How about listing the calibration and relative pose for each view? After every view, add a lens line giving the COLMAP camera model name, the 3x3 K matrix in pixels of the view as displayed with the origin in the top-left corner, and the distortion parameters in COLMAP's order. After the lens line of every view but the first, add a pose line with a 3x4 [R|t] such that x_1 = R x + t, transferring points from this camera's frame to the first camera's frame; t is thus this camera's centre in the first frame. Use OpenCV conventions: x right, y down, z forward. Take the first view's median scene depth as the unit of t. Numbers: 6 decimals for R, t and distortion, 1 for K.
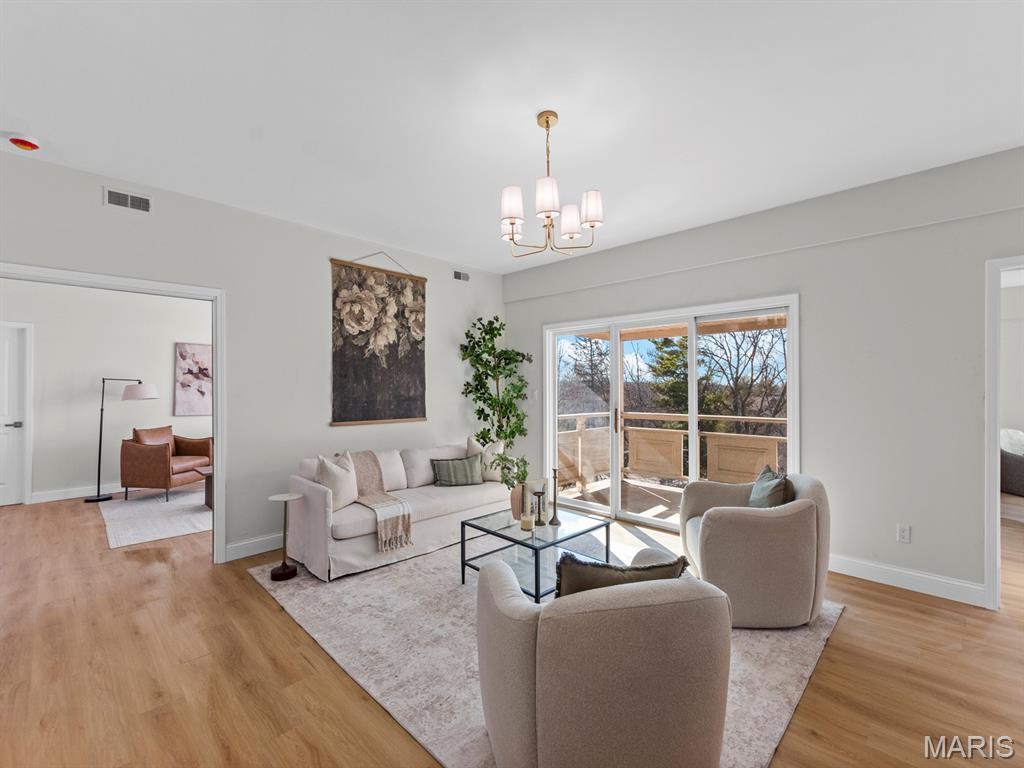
lens RADIAL K [[455.1, 0, 518.0], [0, 455.1, 383.8], [0, 0, 1]] dist [0.000608, -0.001259]
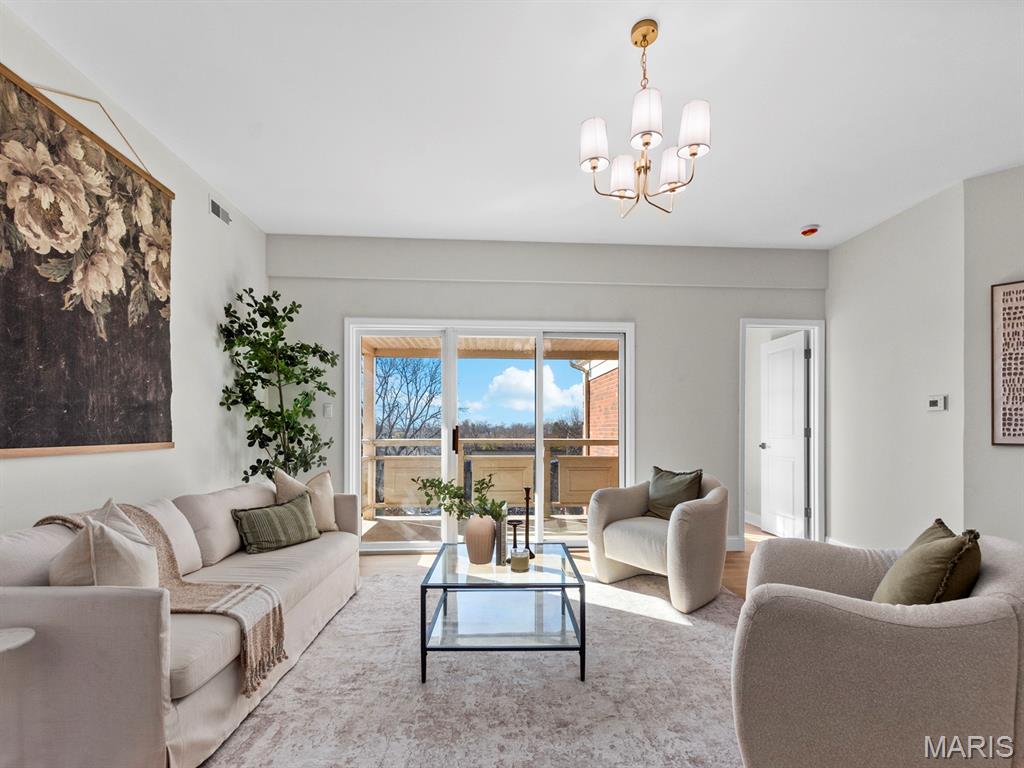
lens RADIAL K [[455.1, 0, 523.8], [0, 455.1, 428.1], [0, 0, 1]] dist [0.000608, -0.001259]
pose [[0.669250, 0.001565, 0.743036, -0.351959], [-0.007459, 0.999962, 0.004612, 0.054542], [-0.743000, -0.008629, 0.669236, 0.327882]]
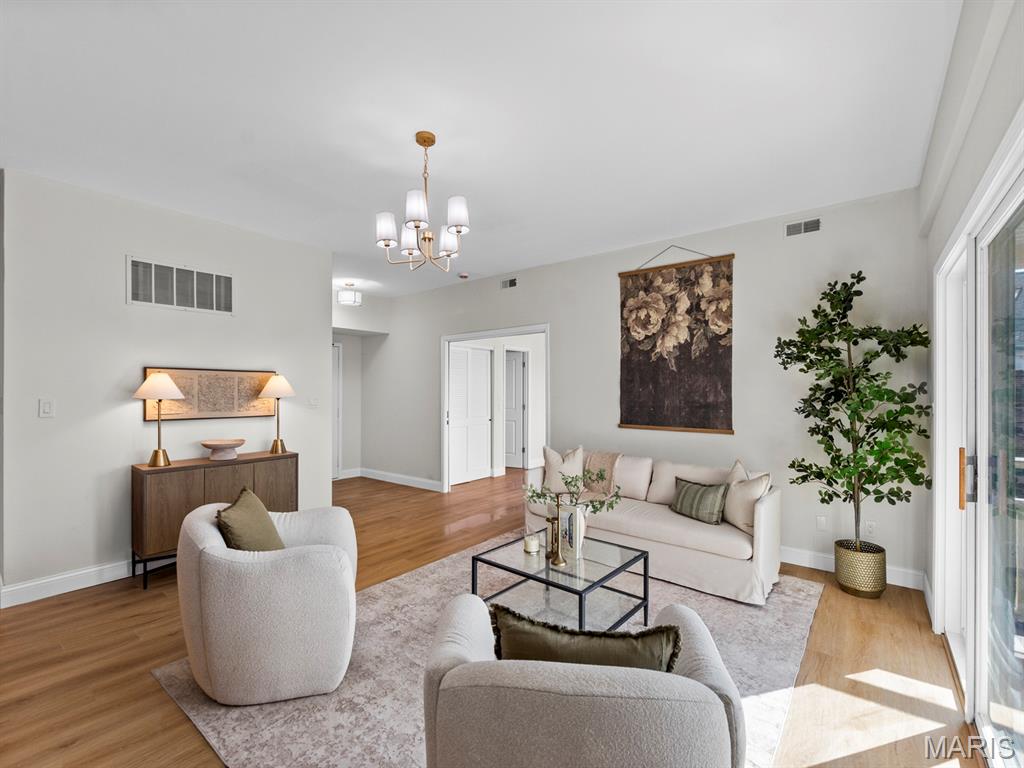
lens RADIAL K [[455.1, 0, 496.2], [0, 455.1, 390.1], [0, 0, 1]] dist [0.000608, -0.001259]
pose [[0.059942, 0.001836, -0.998200, 0.601014], [0.003908, 0.999990, 0.002073, 0.000772], [0.998194, -0.004025, 0.059934, 0.582251]]
